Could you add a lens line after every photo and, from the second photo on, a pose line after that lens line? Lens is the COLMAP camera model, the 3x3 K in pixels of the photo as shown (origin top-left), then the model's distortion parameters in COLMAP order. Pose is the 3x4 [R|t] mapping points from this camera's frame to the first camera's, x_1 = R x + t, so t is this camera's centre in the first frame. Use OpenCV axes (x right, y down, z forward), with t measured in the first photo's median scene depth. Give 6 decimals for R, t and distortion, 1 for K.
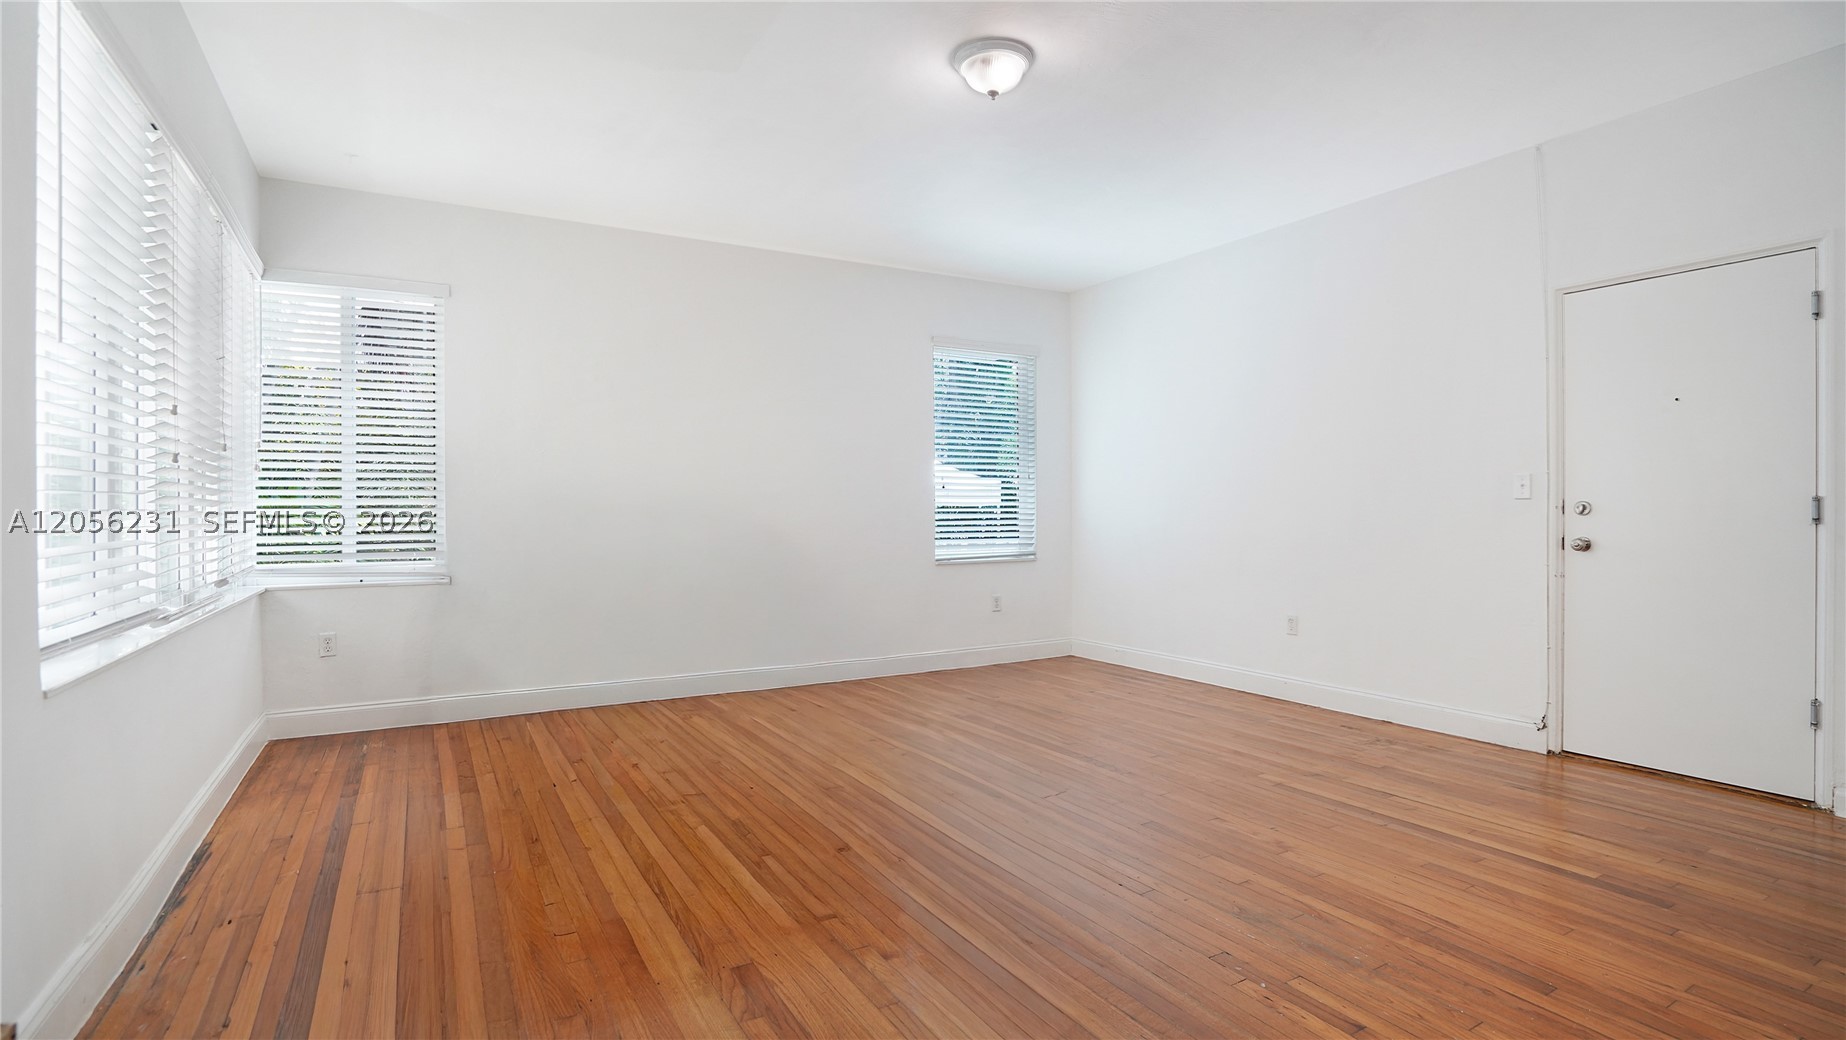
lens RADIAL K [[863.7, 0, 910.6], [0, 863.7, 520.4], [0, 0, 1]] dist [-0.059624, 0.025495]
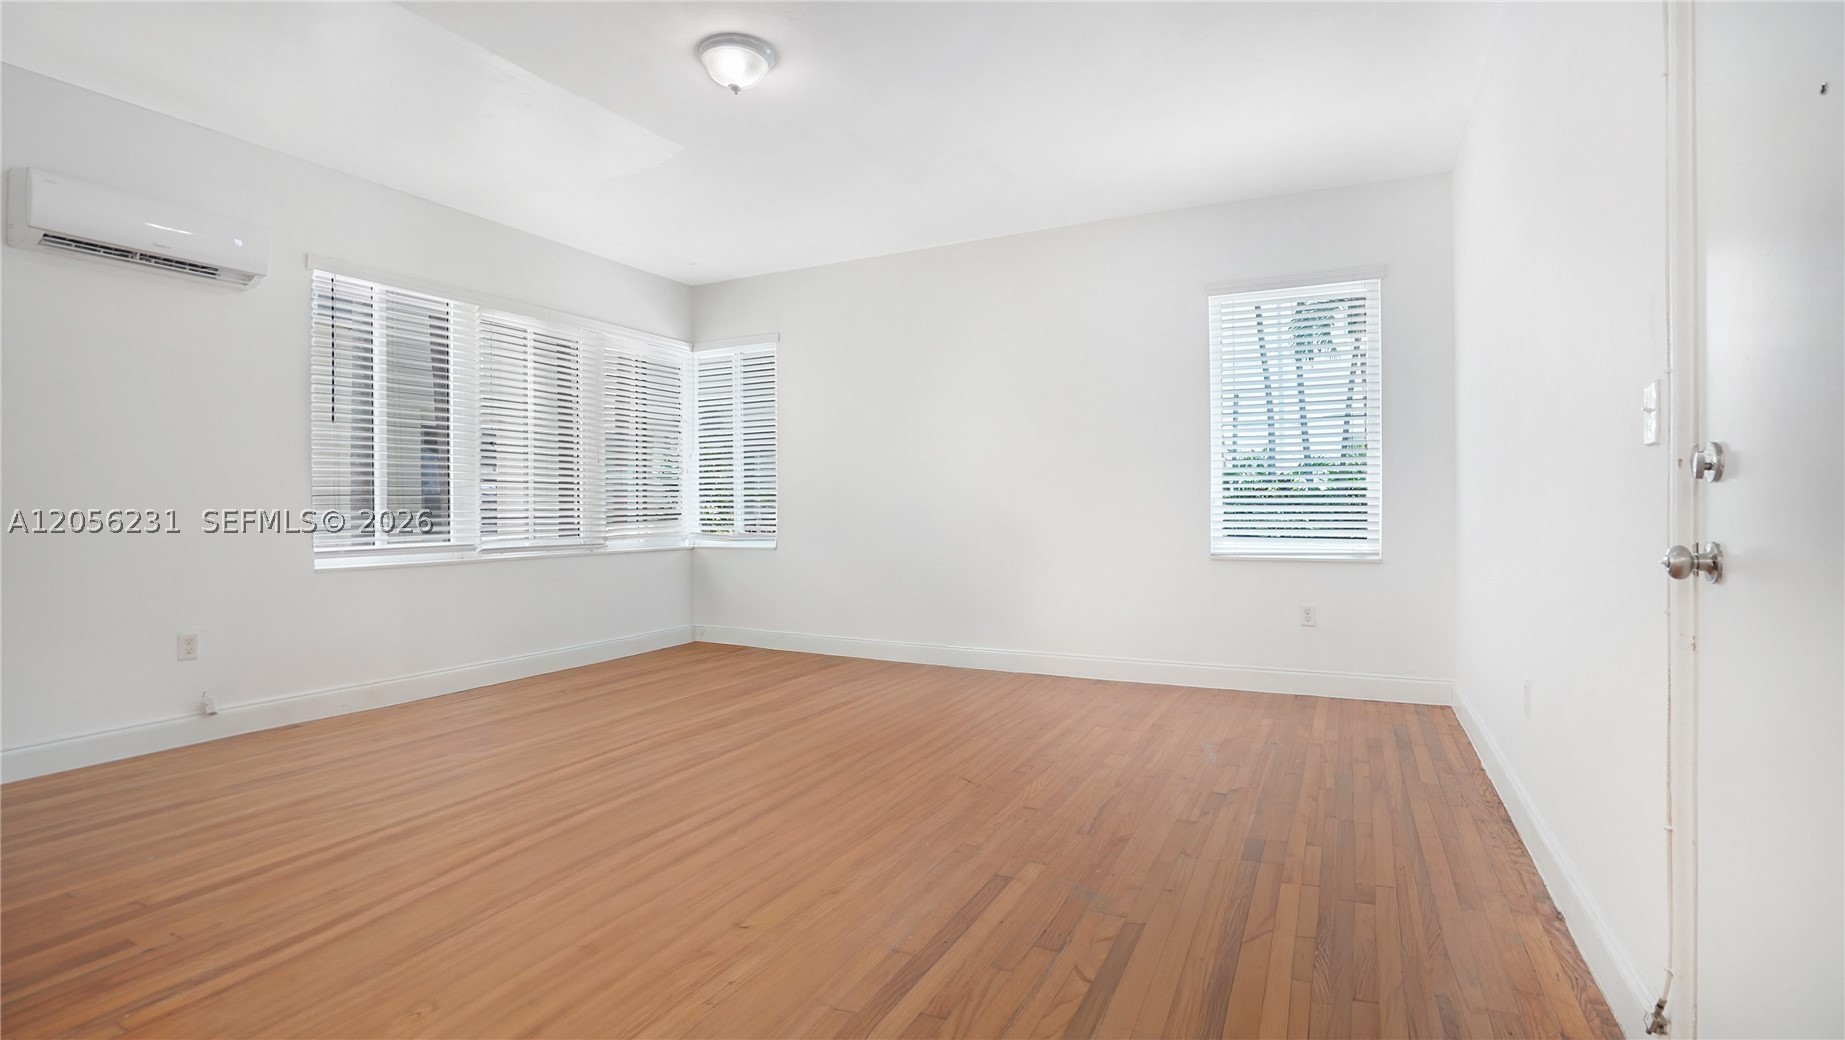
lens RADIAL K [[863.2, 0, 910.1], [0, 863.2, 520.4], [0, 0, 1]] dist [-0.059624, 0.025495]
pose [[0.538439, 0.009066, -0.842616, 0.879315], [-0.006966, 0.999956, 0.006307, 0.018885], [0.842636, 0.002474, 0.538478, 0.515620]]
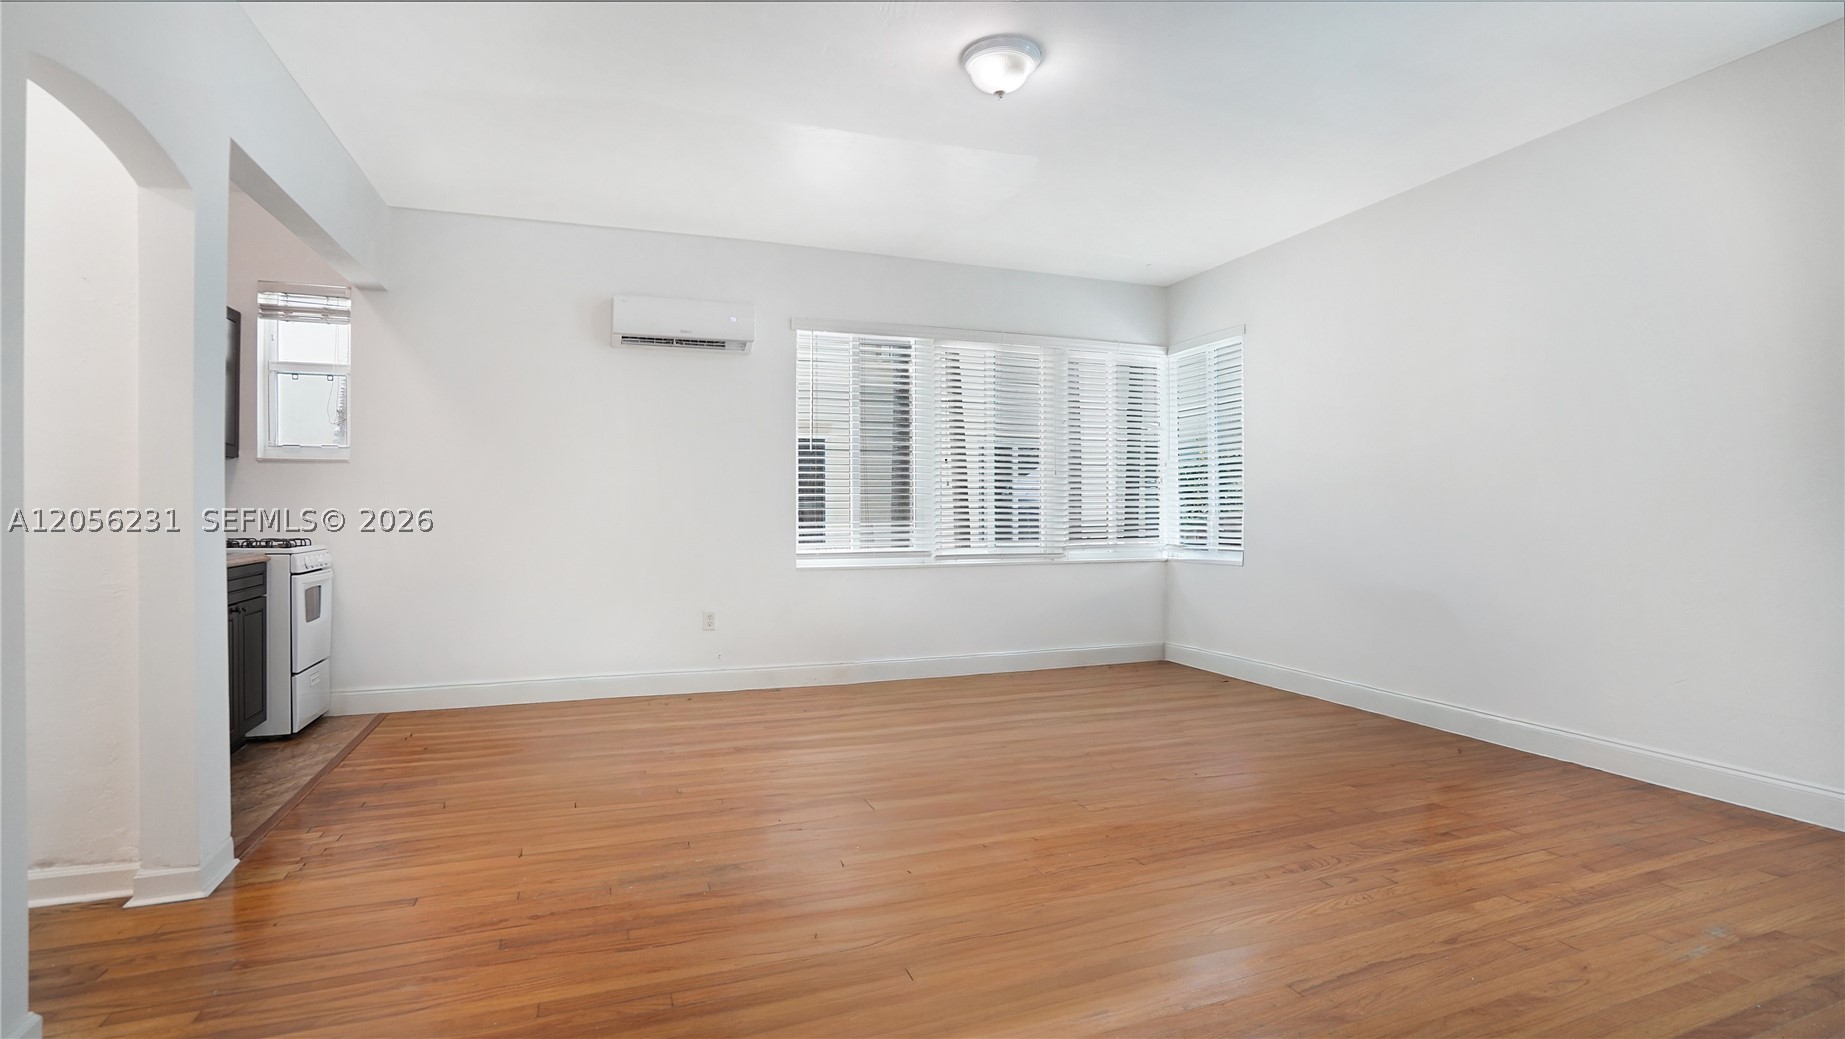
lens RADIAL K [[863.2, 0, 910.1], [0, 863.2, 519.9], [0, 0, 1]] dist [-0.059624, 0.025495]
pose [[-0.174653, 0.008443, -0.984594, 0.897038], [-0.013121, 0.999854, 0.010901, -0.001062], [0.984543, 0.014822, -0.174516, 0.877682]]
